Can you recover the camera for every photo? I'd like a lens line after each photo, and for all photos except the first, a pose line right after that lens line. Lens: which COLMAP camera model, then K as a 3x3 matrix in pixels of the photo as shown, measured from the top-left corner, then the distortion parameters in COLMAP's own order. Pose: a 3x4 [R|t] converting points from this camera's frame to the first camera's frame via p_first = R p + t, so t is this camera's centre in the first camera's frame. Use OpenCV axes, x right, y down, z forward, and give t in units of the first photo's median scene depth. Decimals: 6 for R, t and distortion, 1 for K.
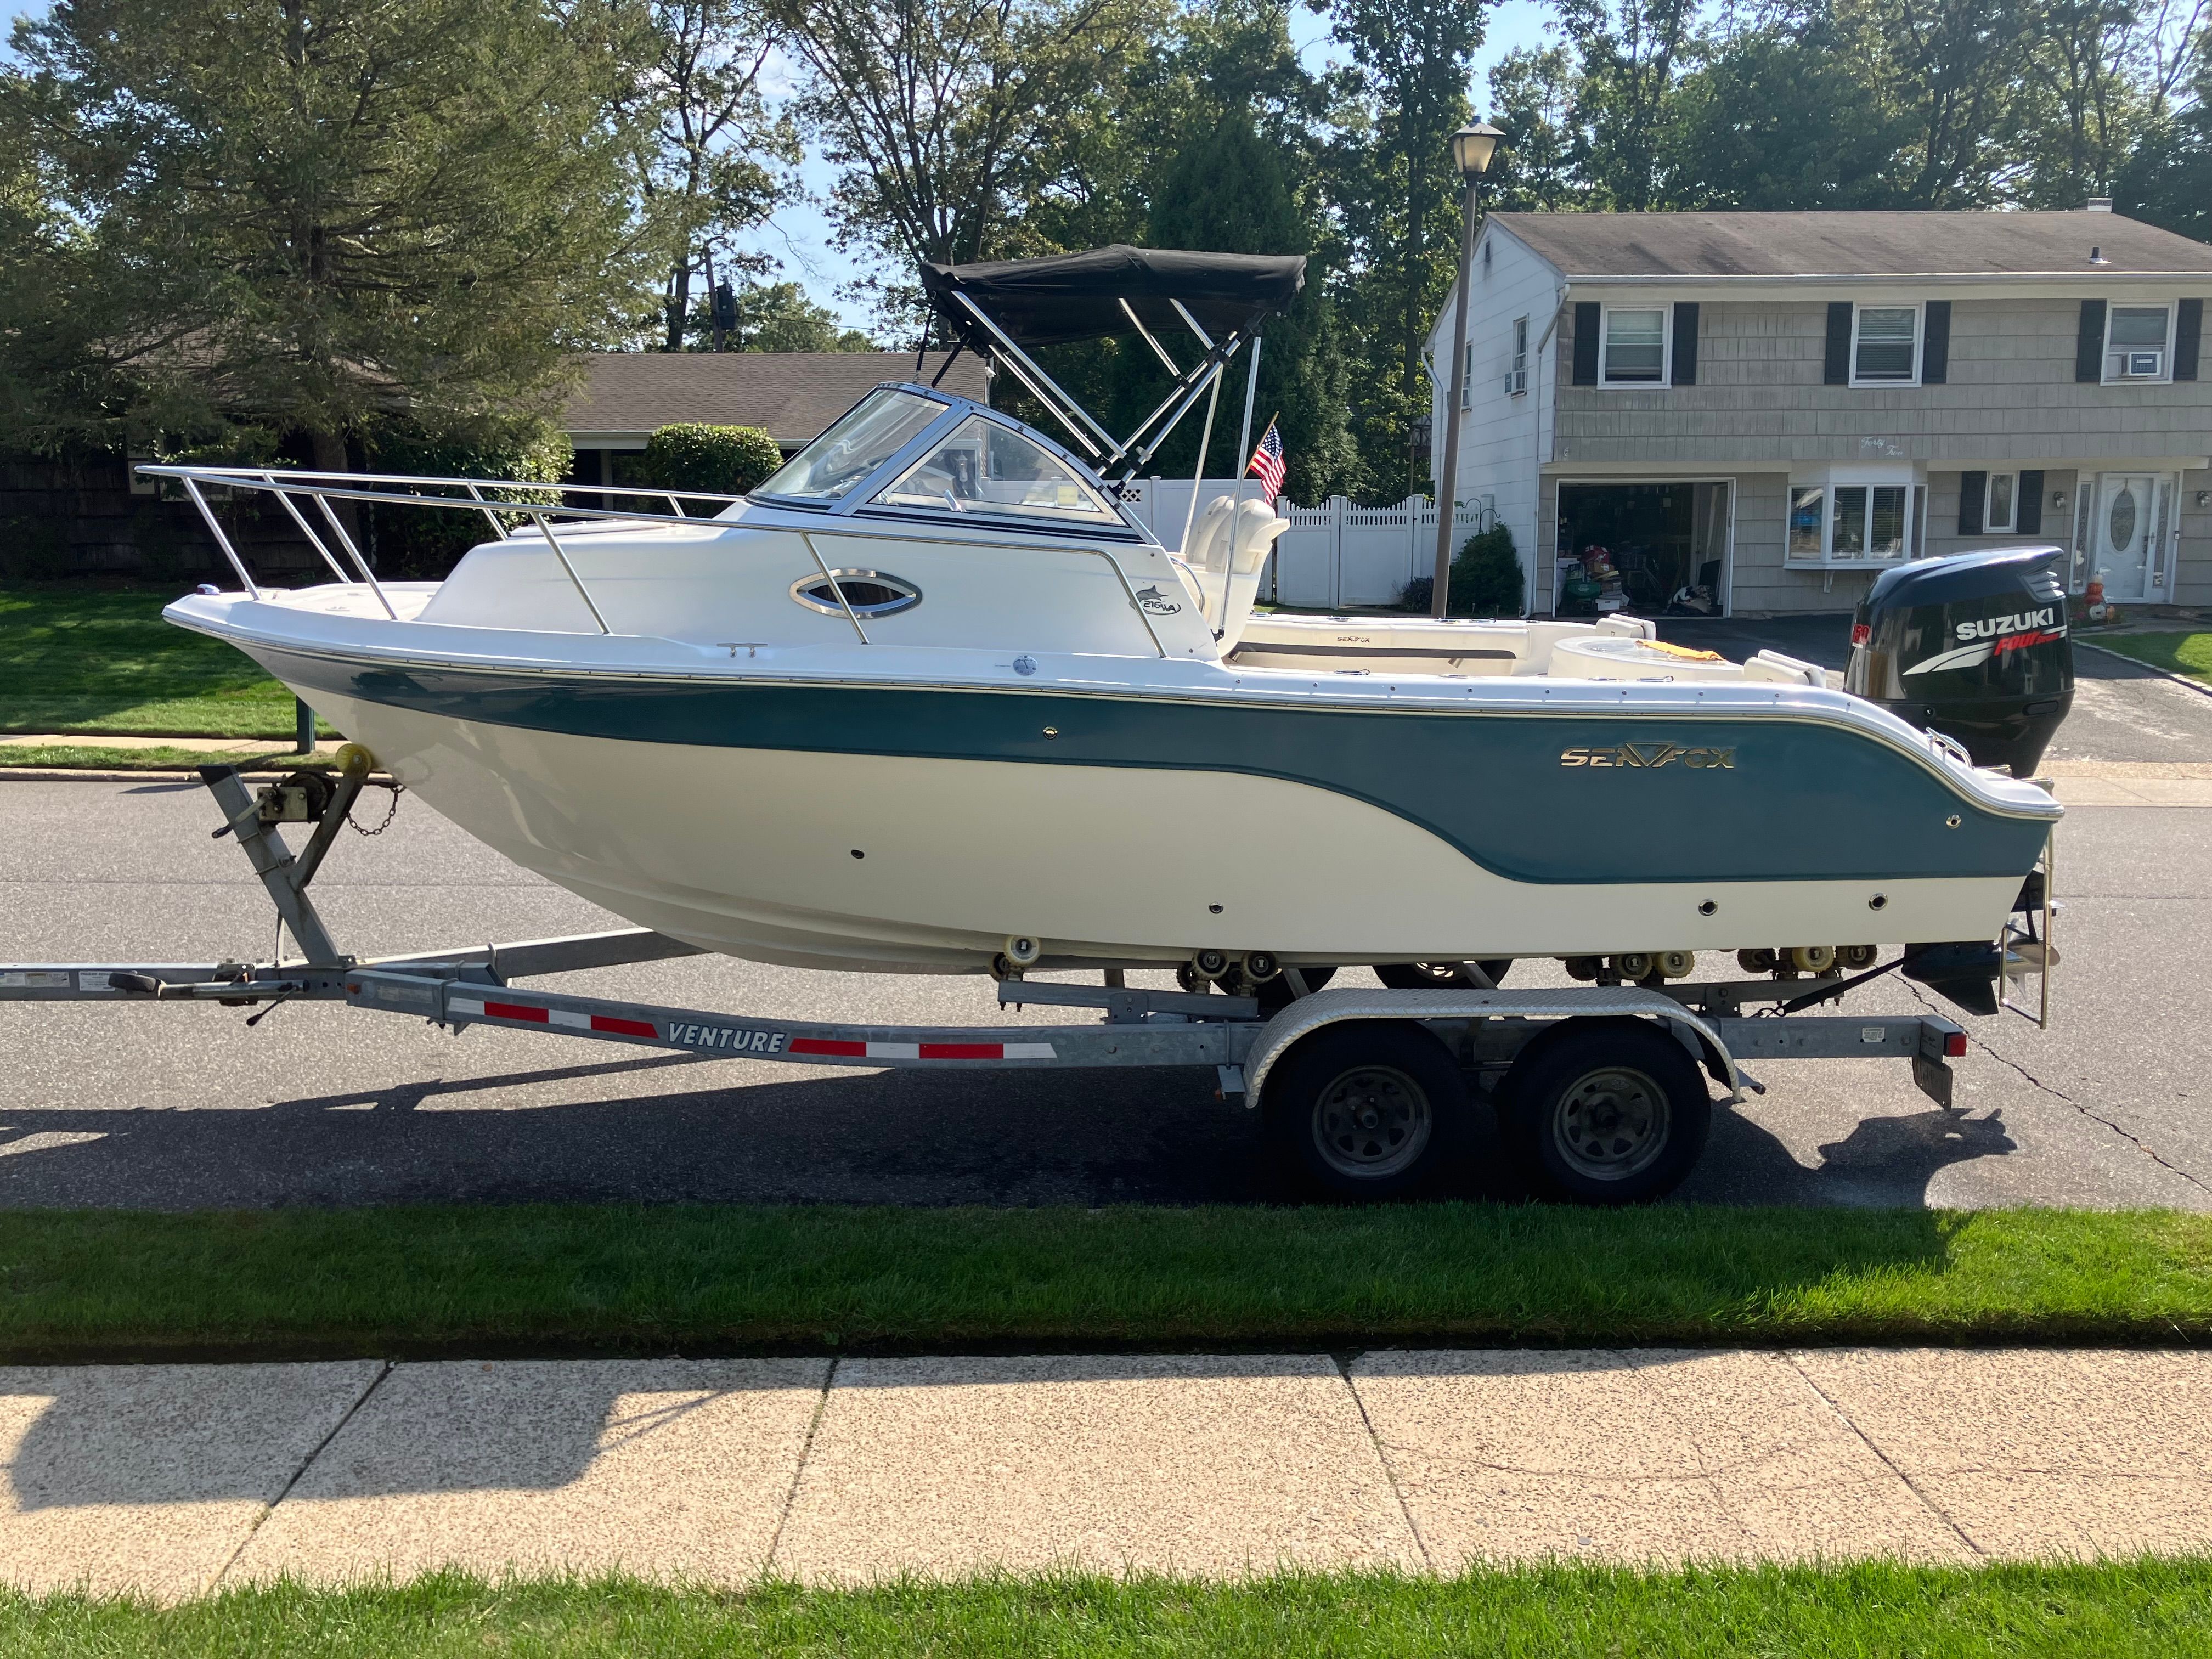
lens RADIAL K [[1698.5, 0, 1168.0], [0, 1698.5, 787.2], [0, 0, 1]] dist [0.078860, -0.187176]
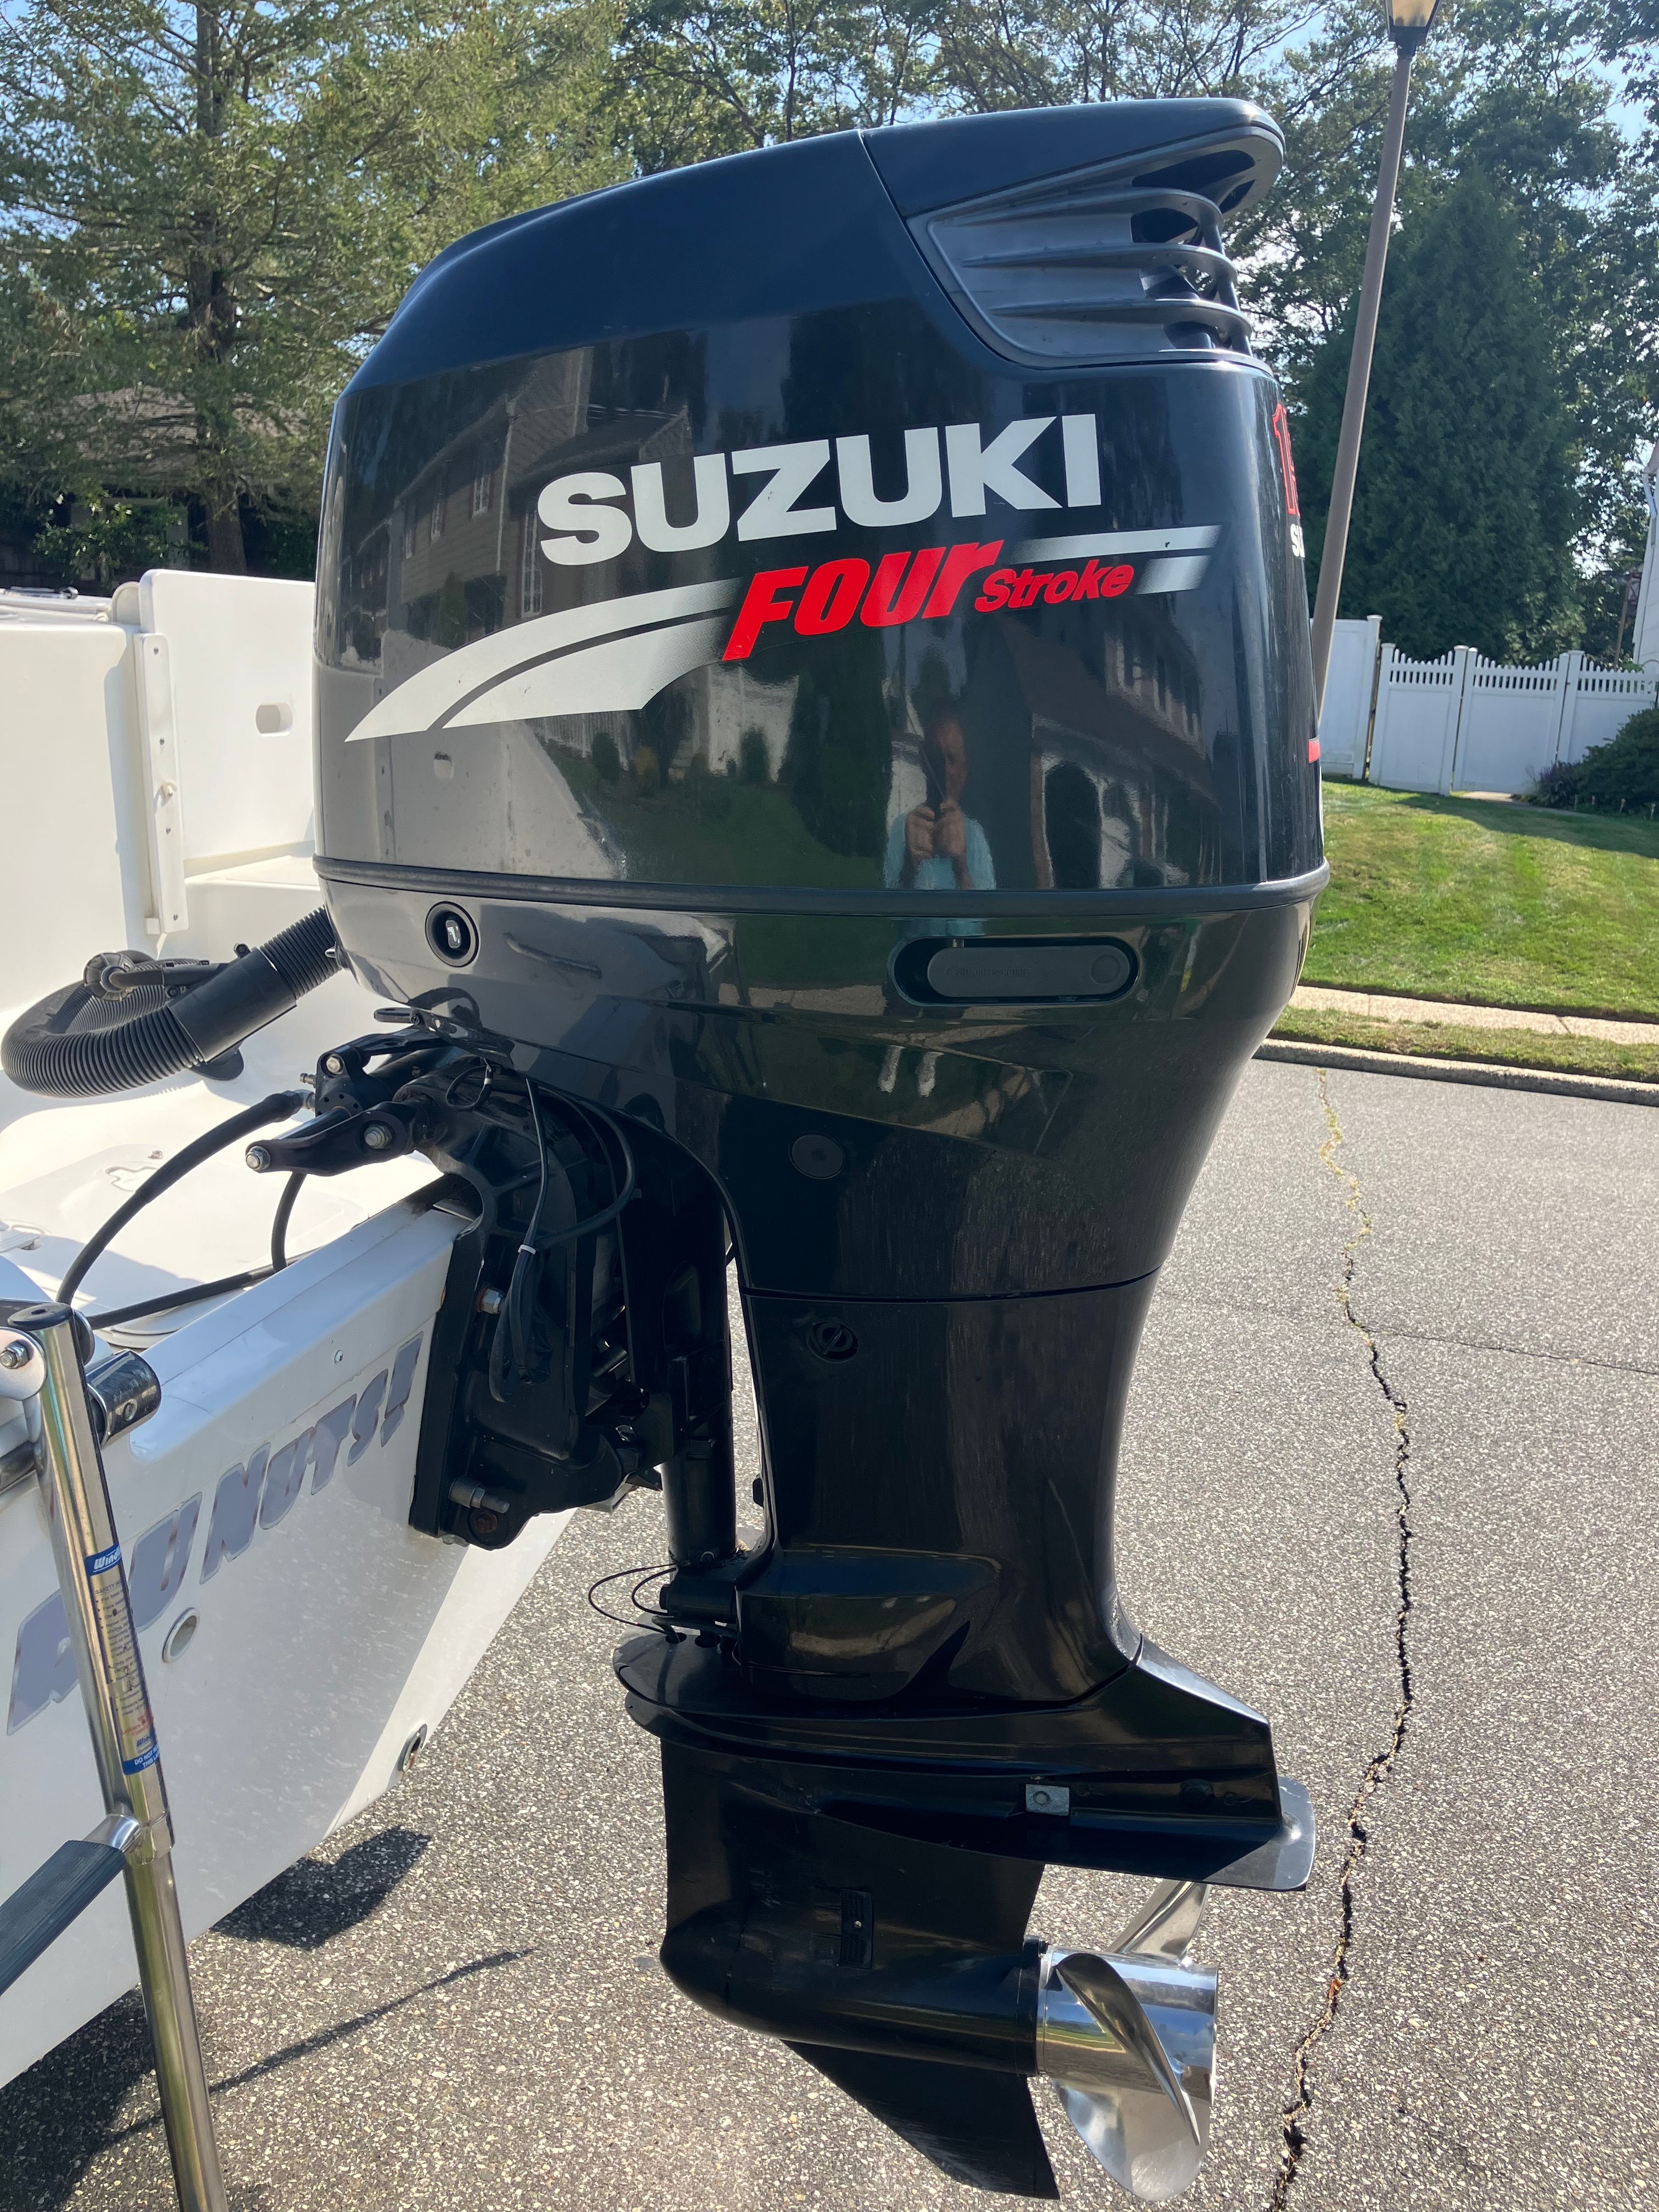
lens RADIAL K [[1872.6, 0, 829.5], [0, 1872.6, 1106.0], [0, 0, 1]] dist [0.015742, -0.014582]
pose [[0.957531, 0.113155, -0.265198, 0.546524], [-0.095686, 0.992356, 0.077935, -0.044912], [0.271989, -0.049250, 0.961039, 0.793298]]
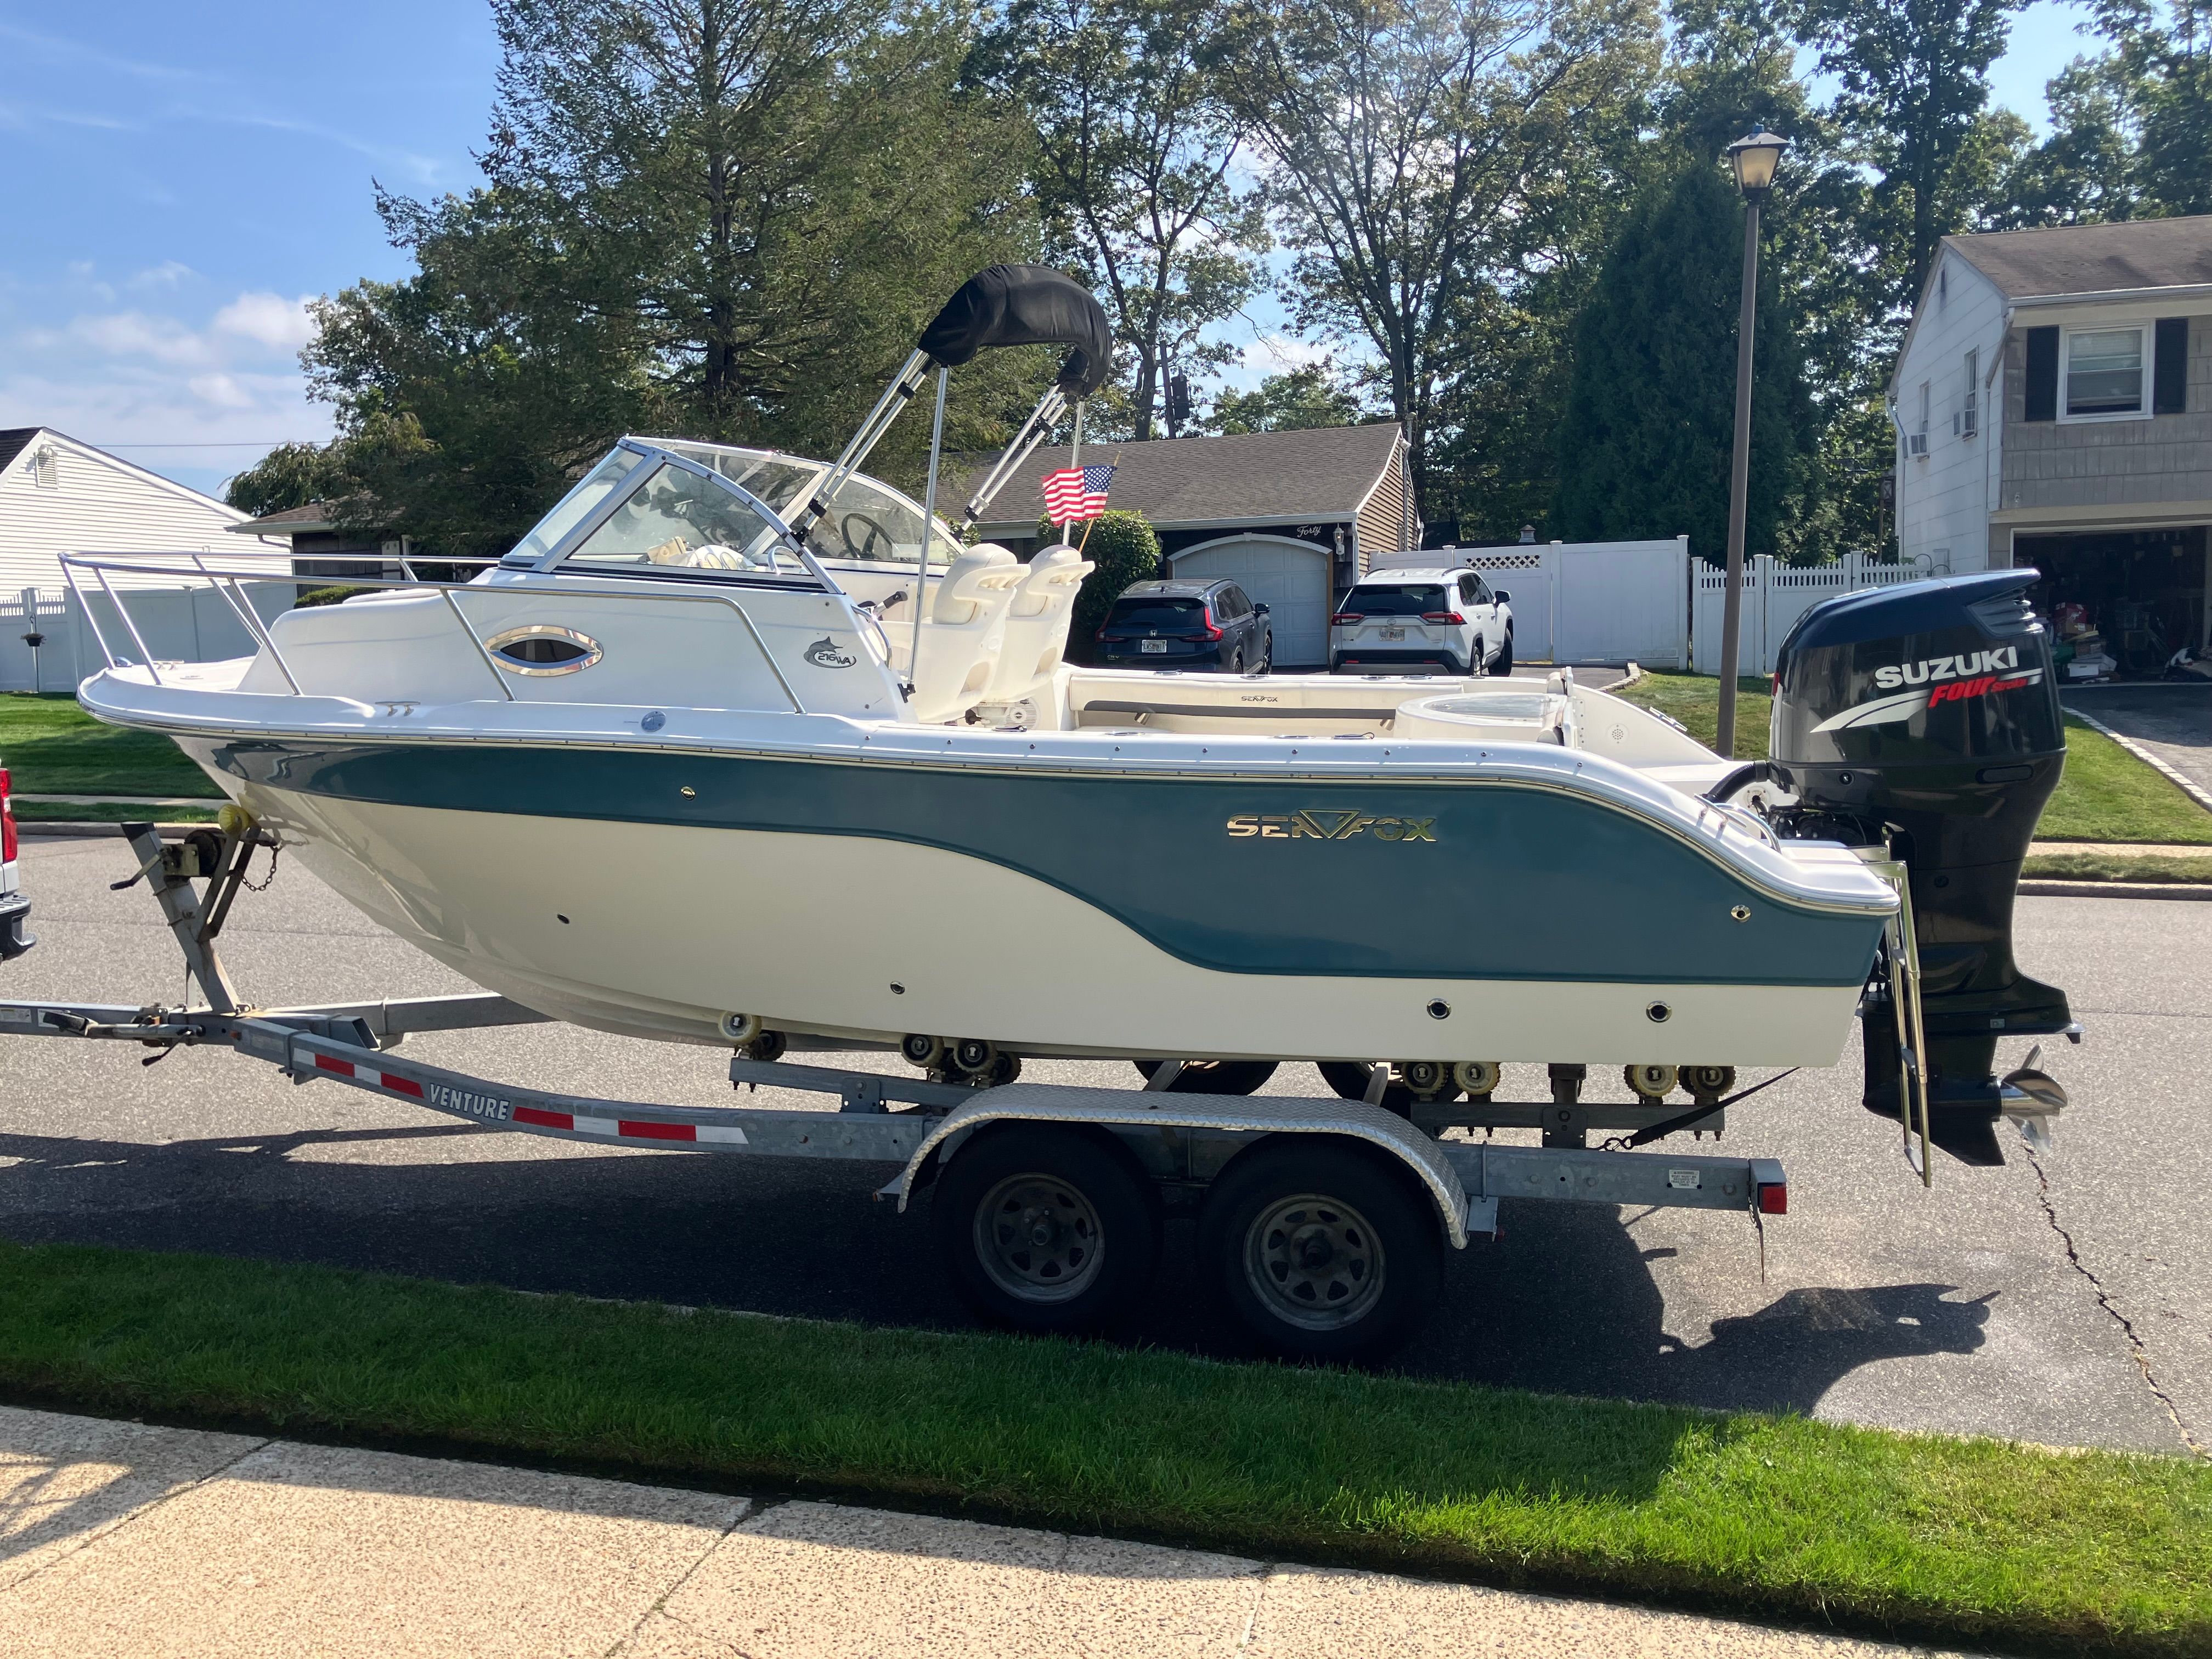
lens RADIAL K [[1738.2, 0, 1124.3], [0, 1738.2, 798.7], [0, 0, 1]] dist [0.023784, -0.046672]
pose [[0.955731, 0.005648, -0.294187, 0.360032], [-0.017669, 0.999113, -0.038218, 0.002499], [0.293710, 0.041724, 0.954983, 0.121828]]
